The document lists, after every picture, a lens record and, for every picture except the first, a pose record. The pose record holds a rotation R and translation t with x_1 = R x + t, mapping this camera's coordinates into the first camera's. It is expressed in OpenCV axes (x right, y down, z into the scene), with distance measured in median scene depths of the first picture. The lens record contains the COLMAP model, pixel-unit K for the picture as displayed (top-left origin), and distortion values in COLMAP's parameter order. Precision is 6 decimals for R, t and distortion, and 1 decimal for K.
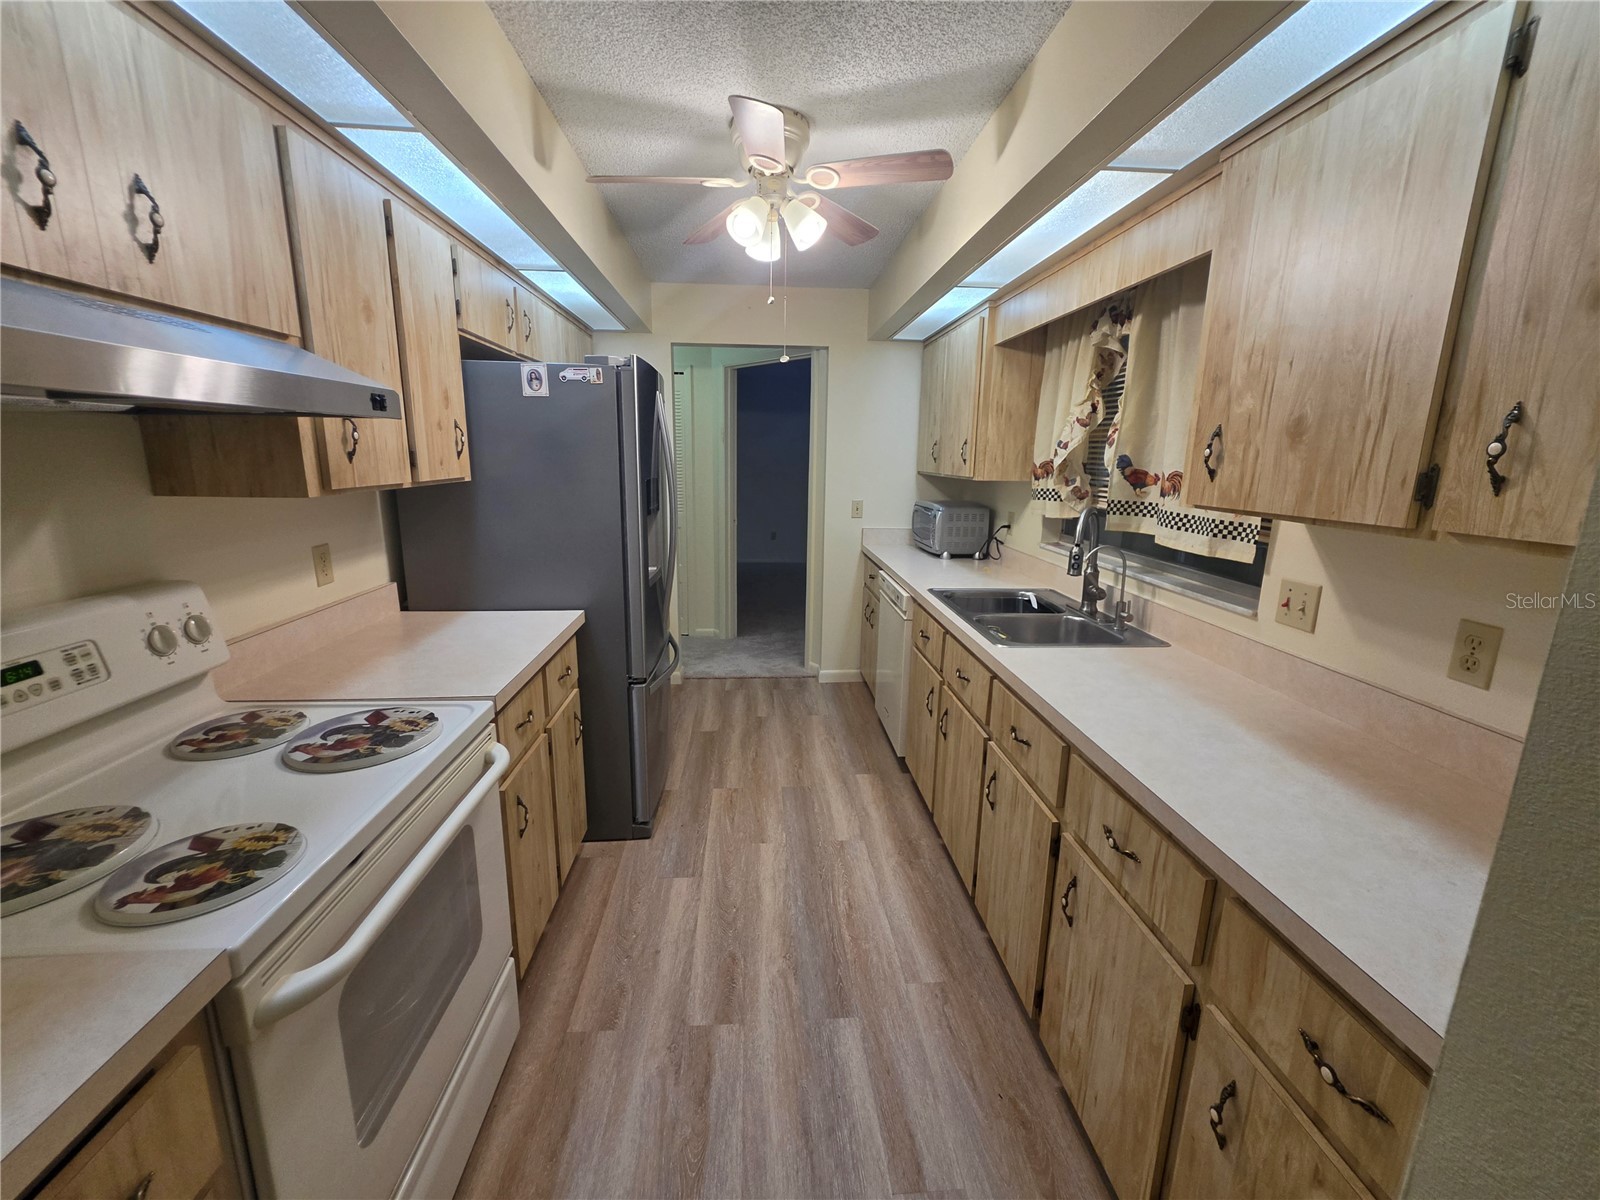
lens RADIAL K [[656.9, 0, 799.1], [0, 656.9, 588.7], [0, 0, 1]] dist [-0.000718, 0.000341]
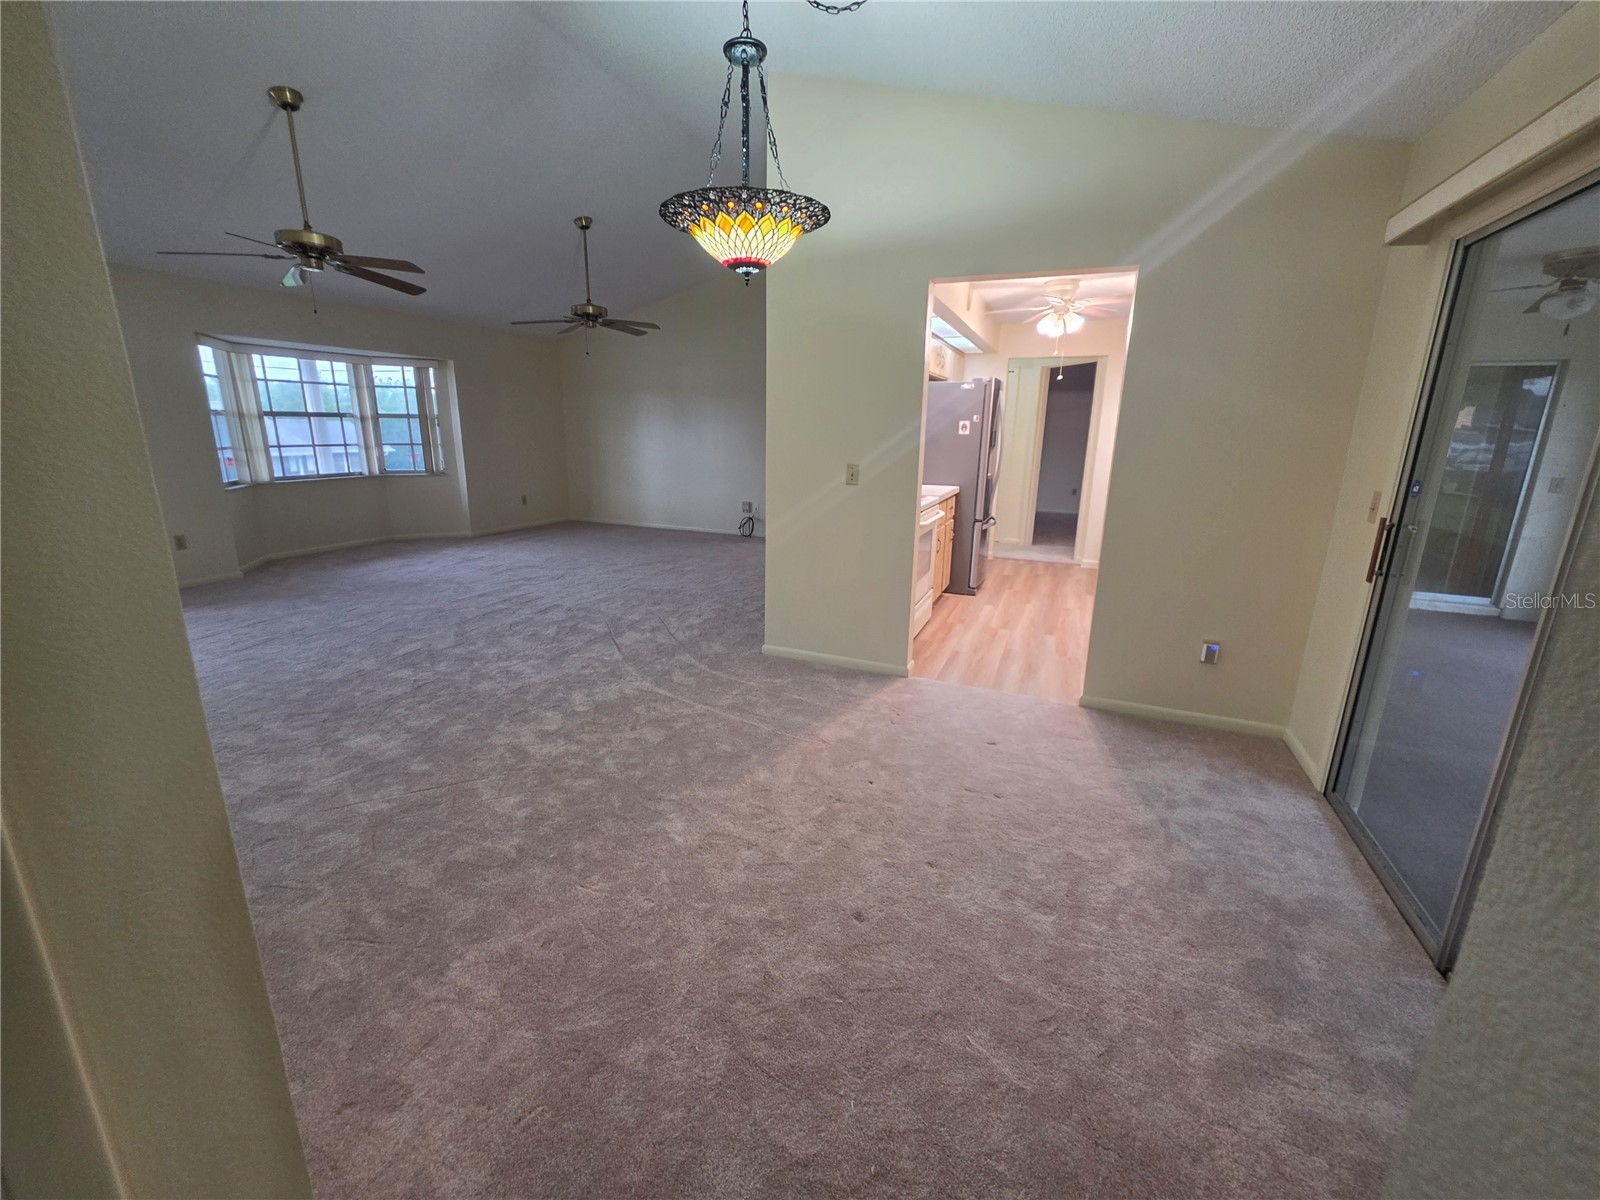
lens RADIAL K [[656.9, 0, 799.1], [0, 656.9, 588.7], [0, 0, 1]] dist [-0.000718, 0.000341]
pose [[0.892786, 0.107224, -0.437534, 0.226749], [-0.093416, 0.994214, 0.053033, 0.320845], [0.440688, -0.006474, 0.897637, -1.352498]]
